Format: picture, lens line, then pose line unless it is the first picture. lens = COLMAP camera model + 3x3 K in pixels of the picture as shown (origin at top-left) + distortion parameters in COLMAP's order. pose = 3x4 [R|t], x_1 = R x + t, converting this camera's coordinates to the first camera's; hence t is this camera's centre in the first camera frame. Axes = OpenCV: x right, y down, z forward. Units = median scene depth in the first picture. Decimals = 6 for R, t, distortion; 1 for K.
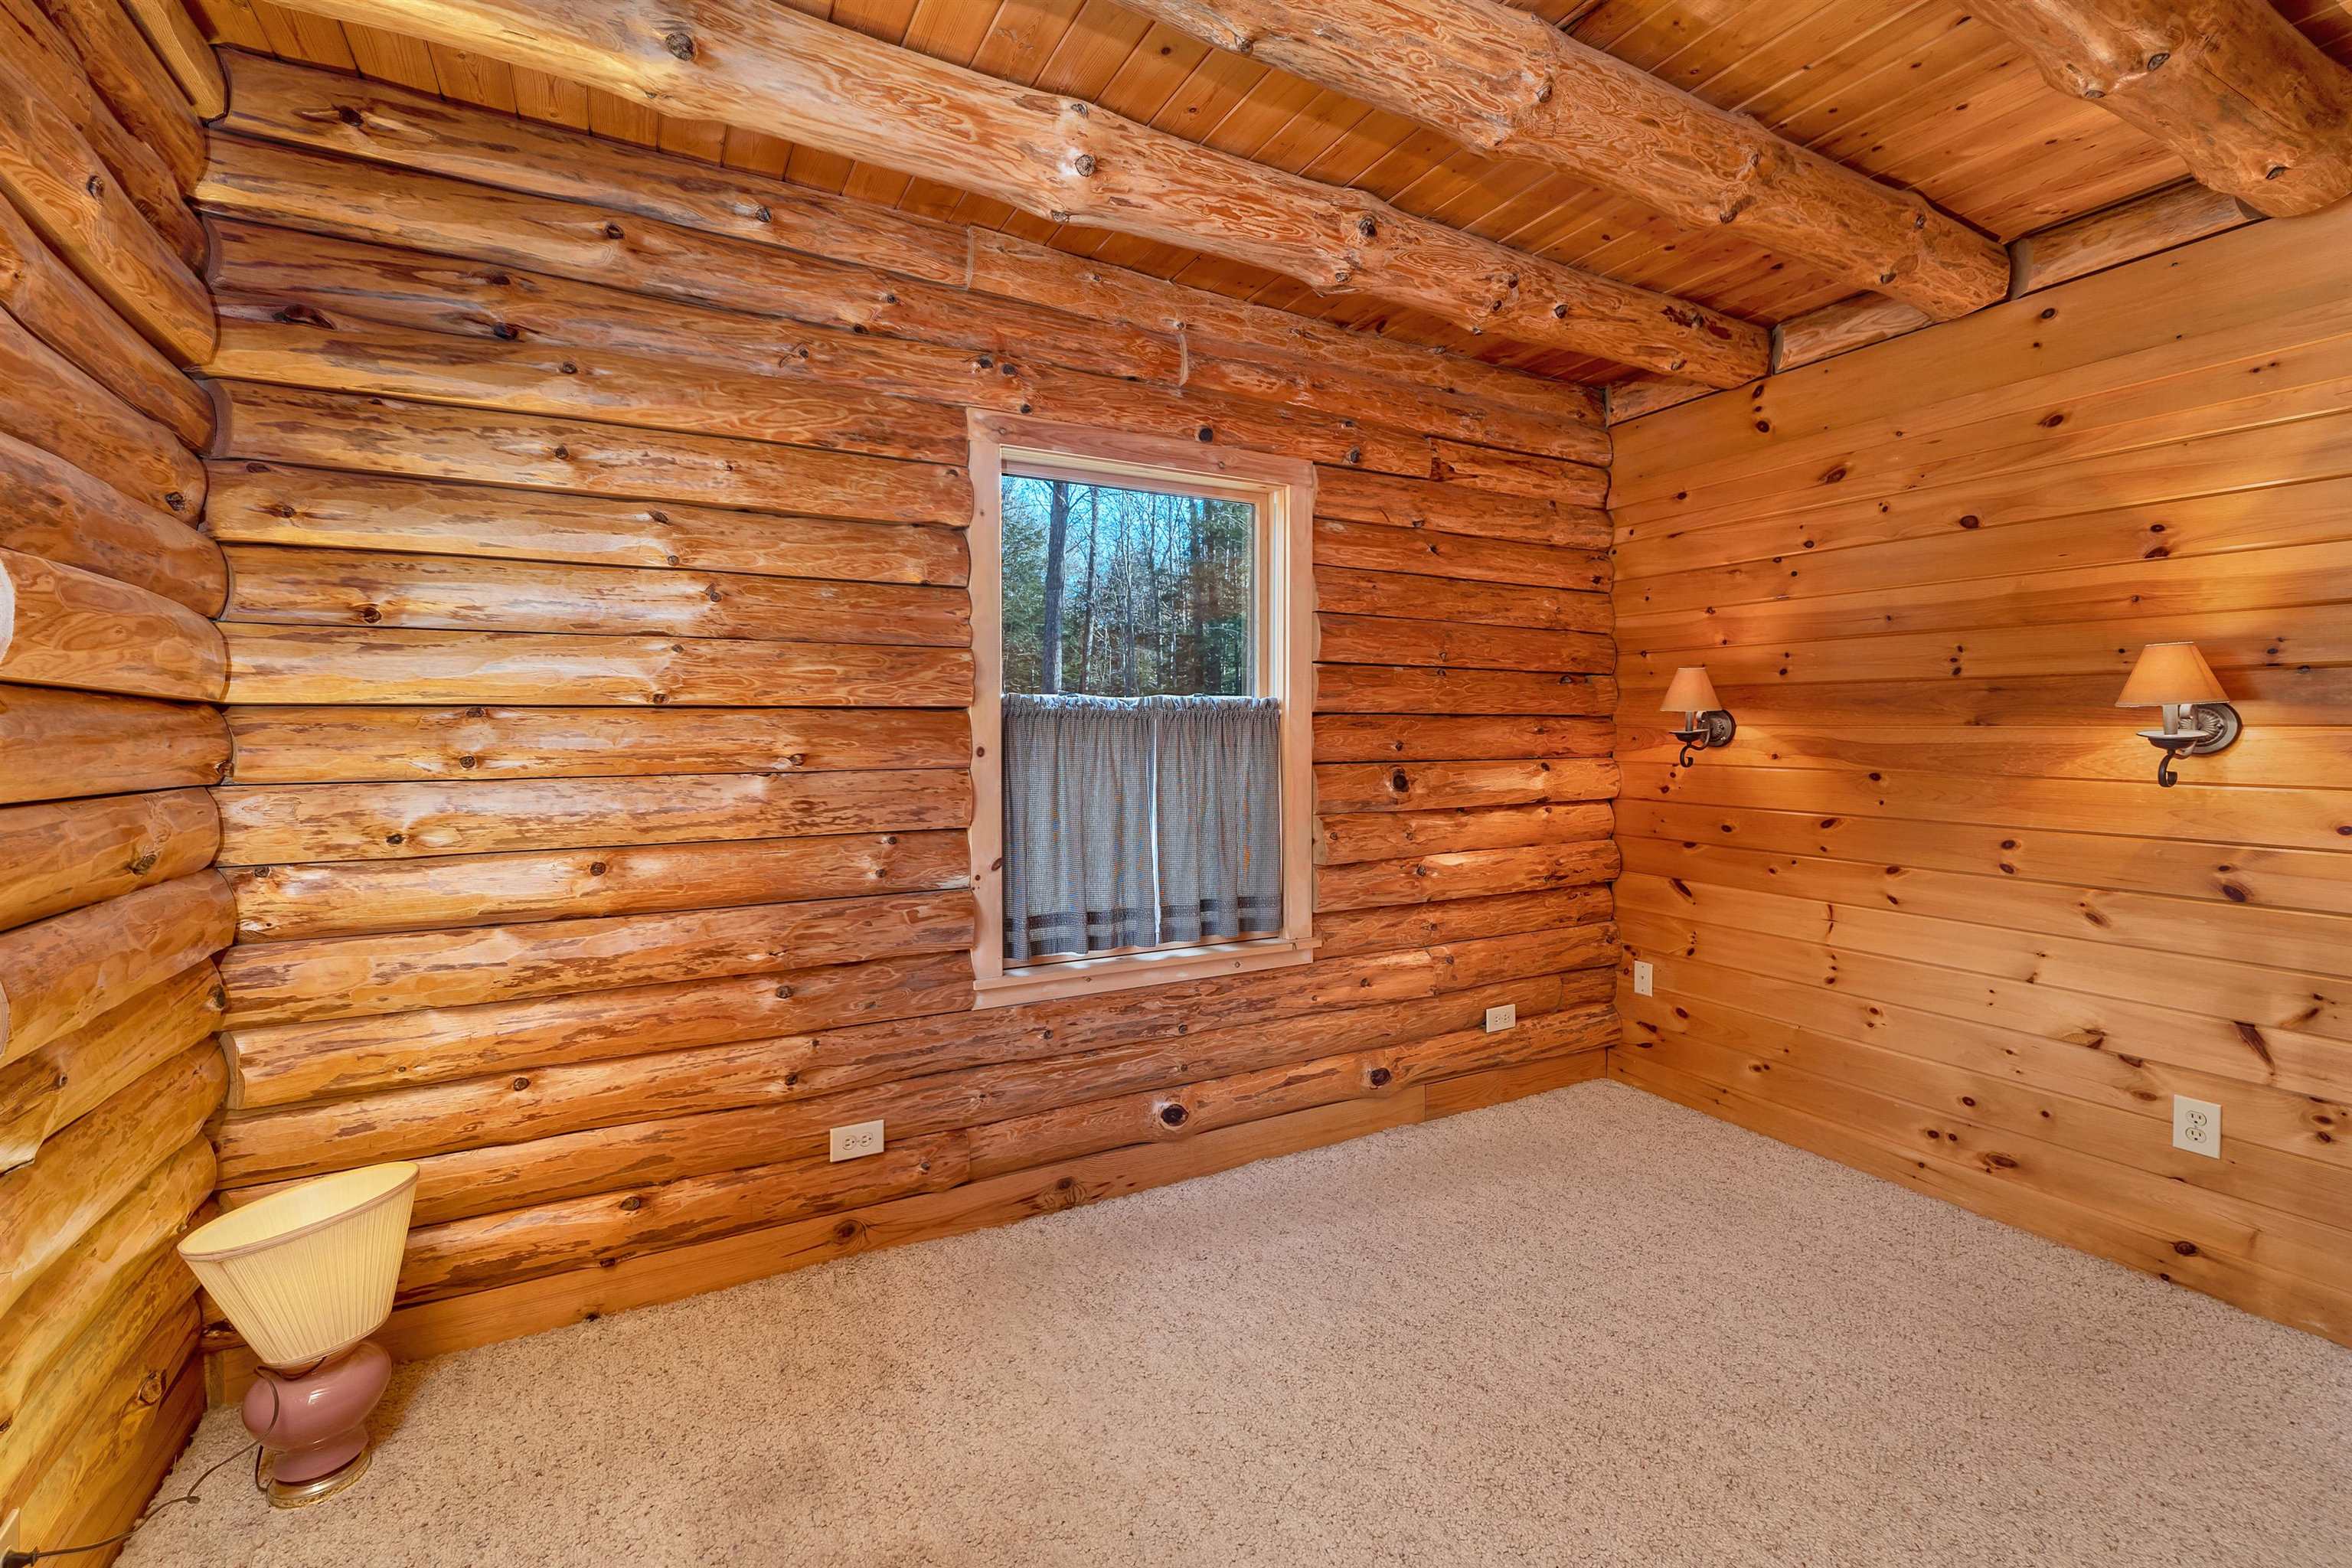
lens RADIAL K [[1019.5, 0, 1218.3], [0, 1019.5, 727.5], [0, 0, 1]] dist [0.001294, 0.000160]
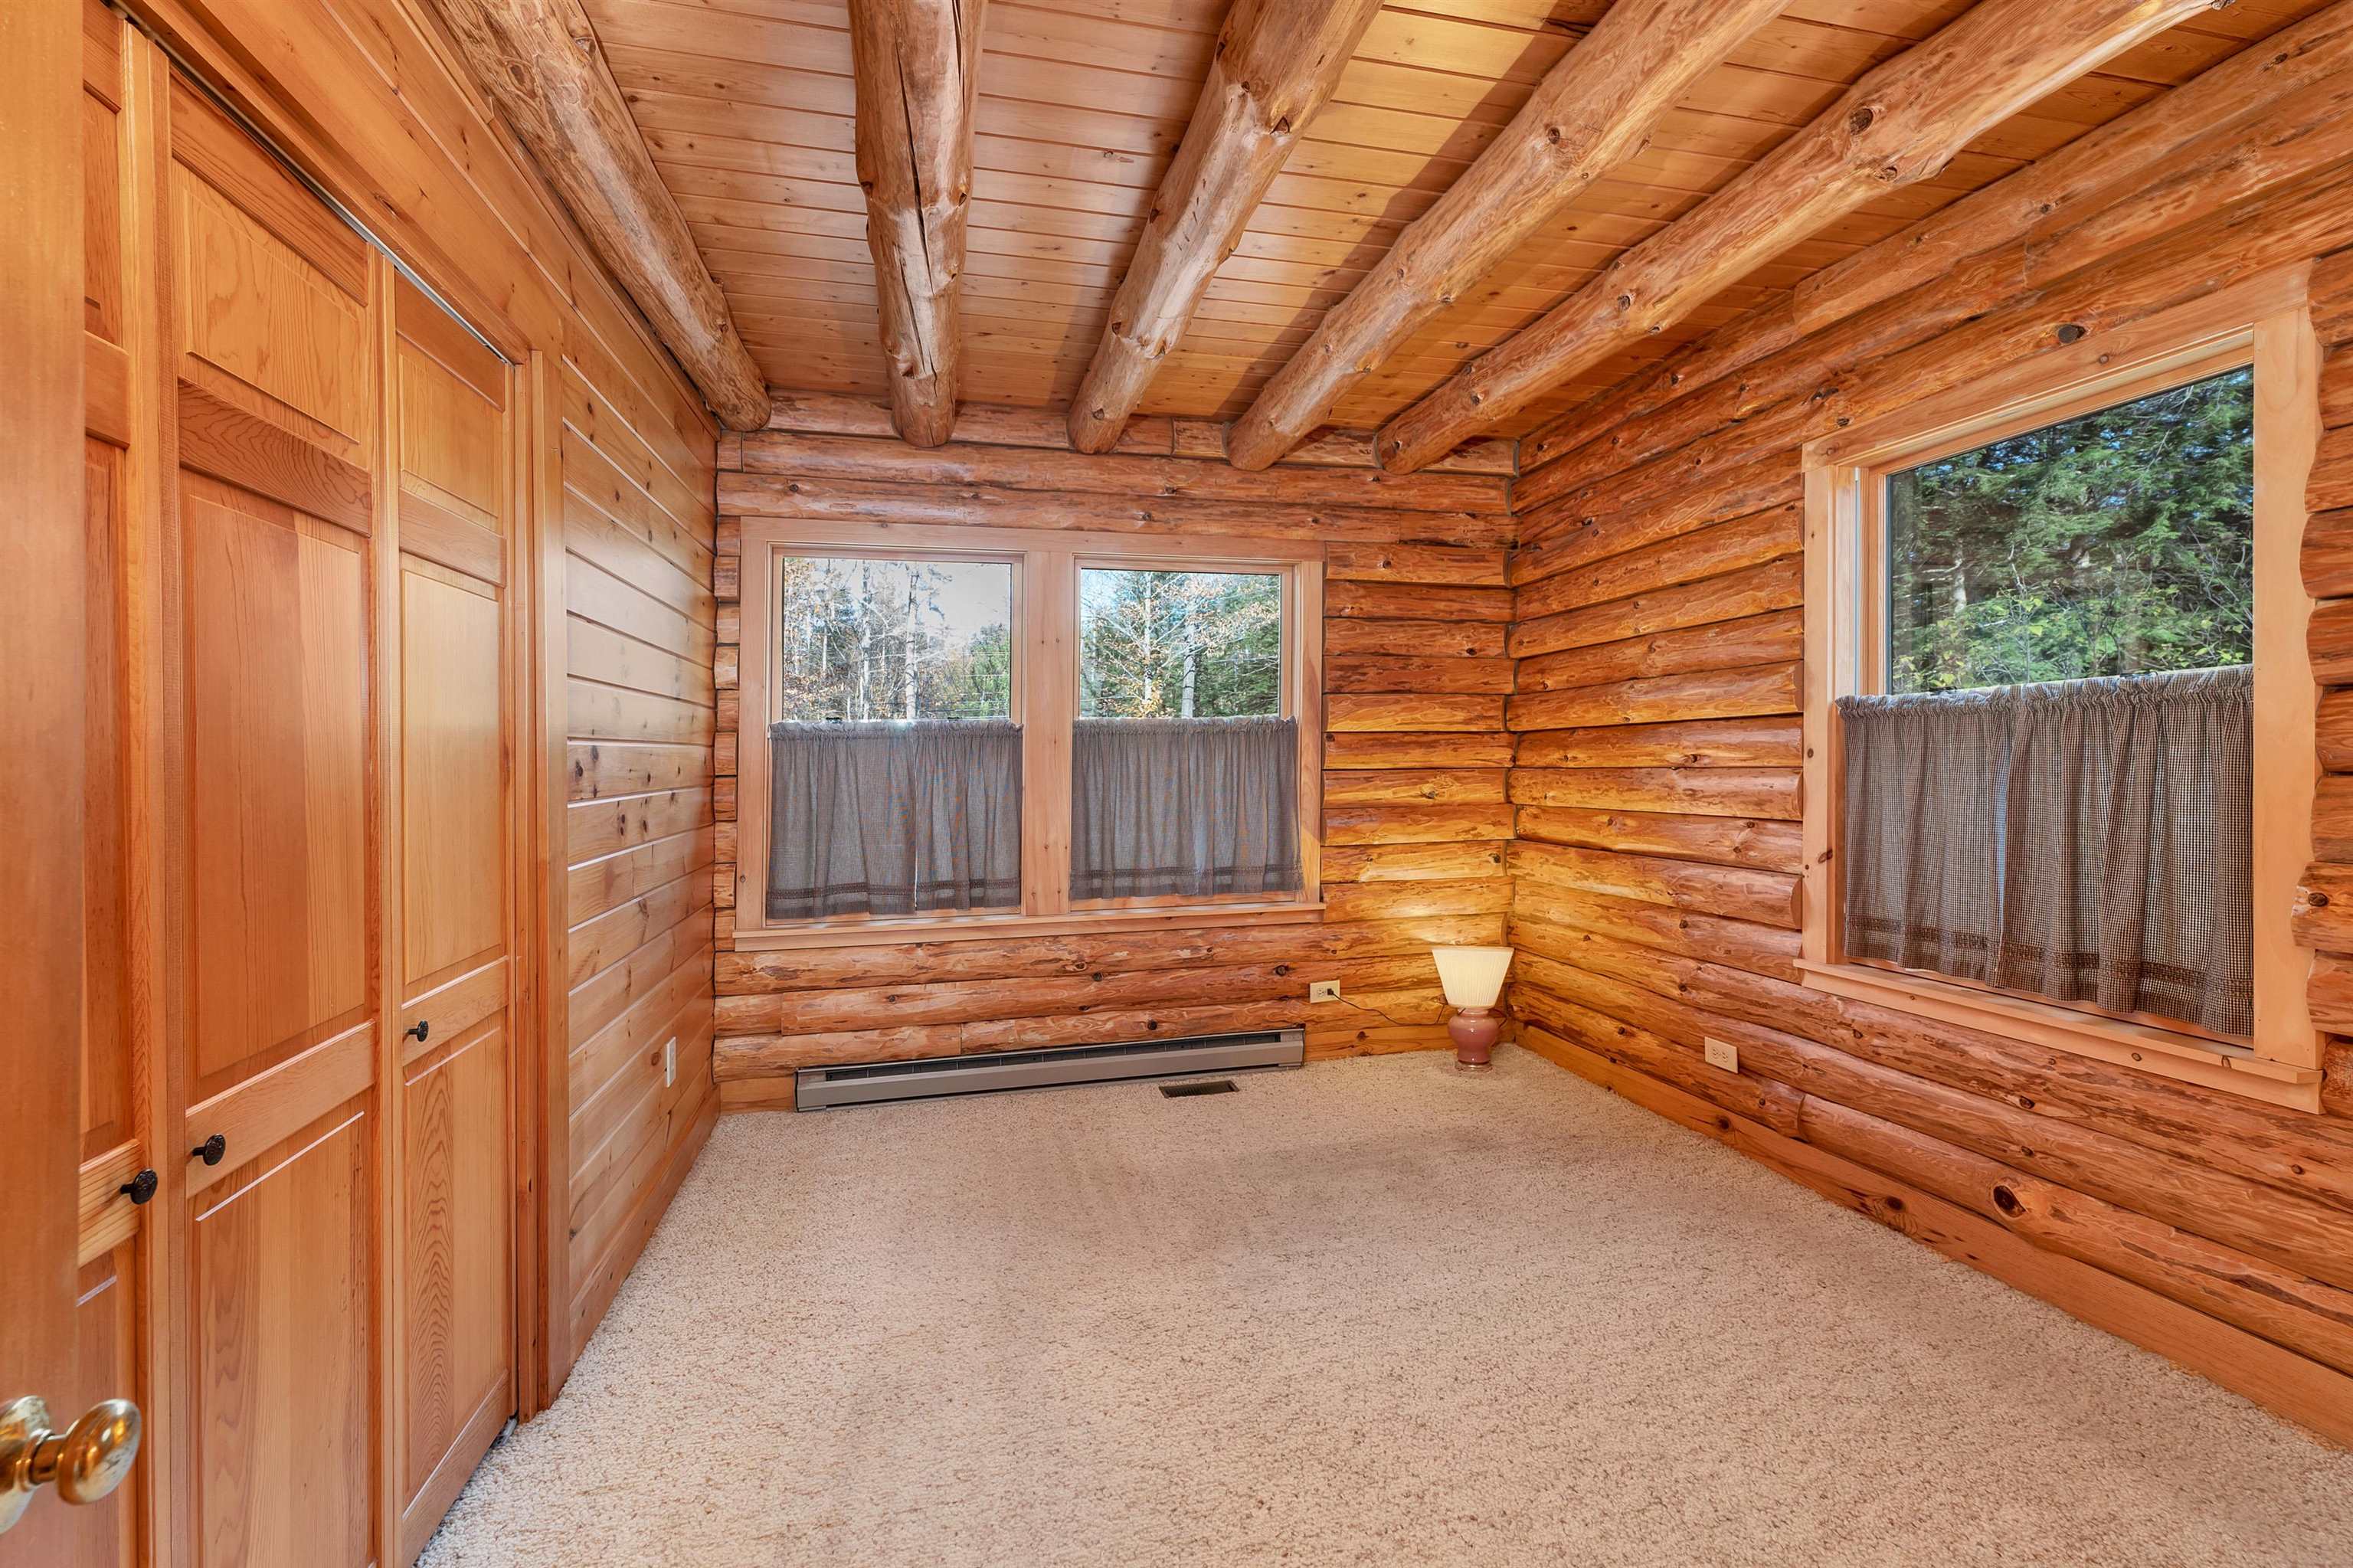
lens RADIAL K [[1019.9, 0, 1218.8], [0, 1019.9, 727.5], [0, 0, 1]] dist [0.001294, 0.000160]
pose [[-0.228957, -0.031327, -0.972932, 0.978650], [0.010985, 0.999335, -0.034763, 0.027478], [0.973374, -0.018647, -0.228461, 0.632178]]
